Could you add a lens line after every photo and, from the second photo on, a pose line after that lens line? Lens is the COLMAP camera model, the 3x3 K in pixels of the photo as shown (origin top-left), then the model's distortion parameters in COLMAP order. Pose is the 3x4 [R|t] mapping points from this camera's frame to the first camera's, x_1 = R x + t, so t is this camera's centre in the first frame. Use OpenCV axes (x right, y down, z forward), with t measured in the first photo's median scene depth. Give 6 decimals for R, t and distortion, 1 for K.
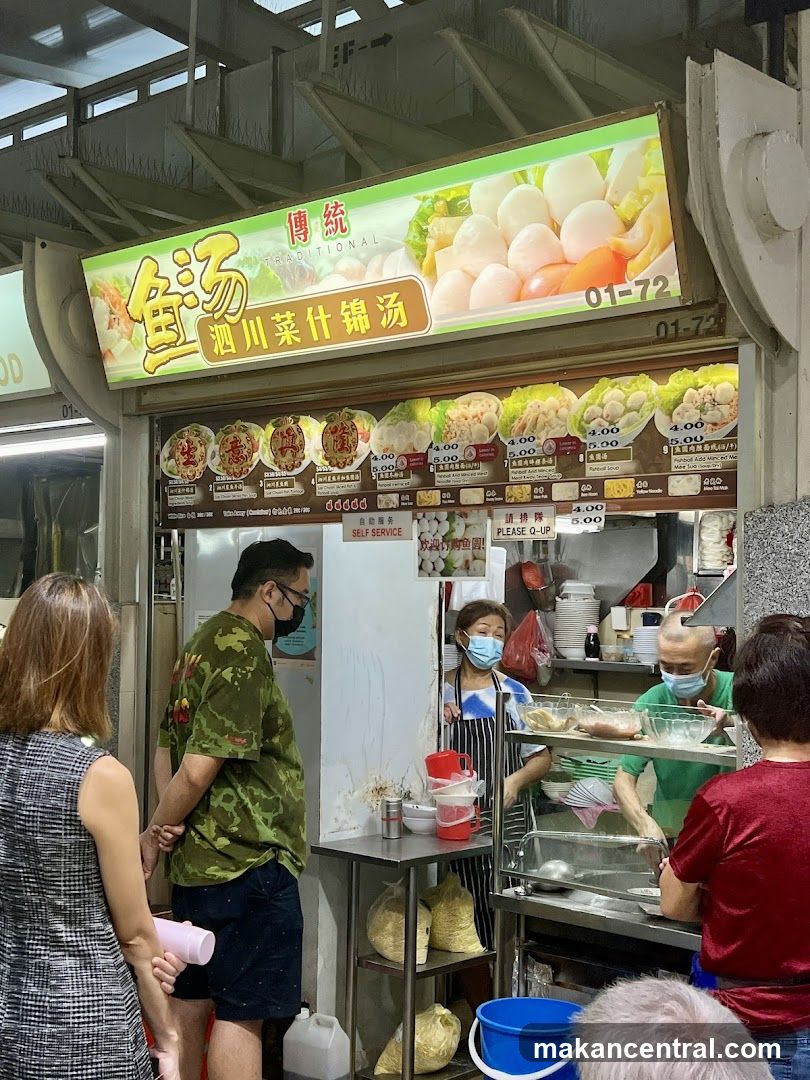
lens RADIAL K [[1345.5, 0, 436.8], [0, 1345.5, 558.0], [0, 0, 1]] dist [0.125474, 0.000000]
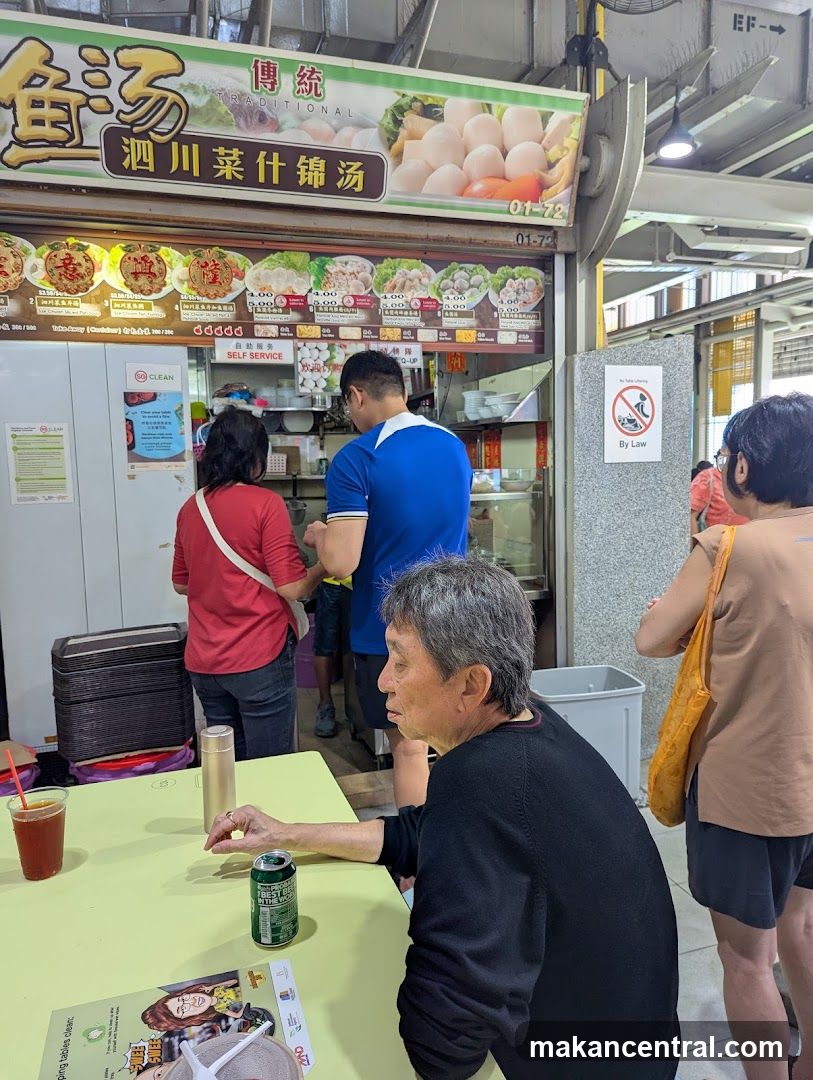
lens RADIAL K [[759.8, 0, 414.5], [0, 759.8, 535.1], [0, 0, 1]] dist [0.051344, -0.047059]
pose [[0.518149, -0.110517, 0.848120, -0.624465], [0.005988, 0.992061, 0.125616, 0.062042], [-0.855270, -0.060009, 0.514697, 0.520155]]
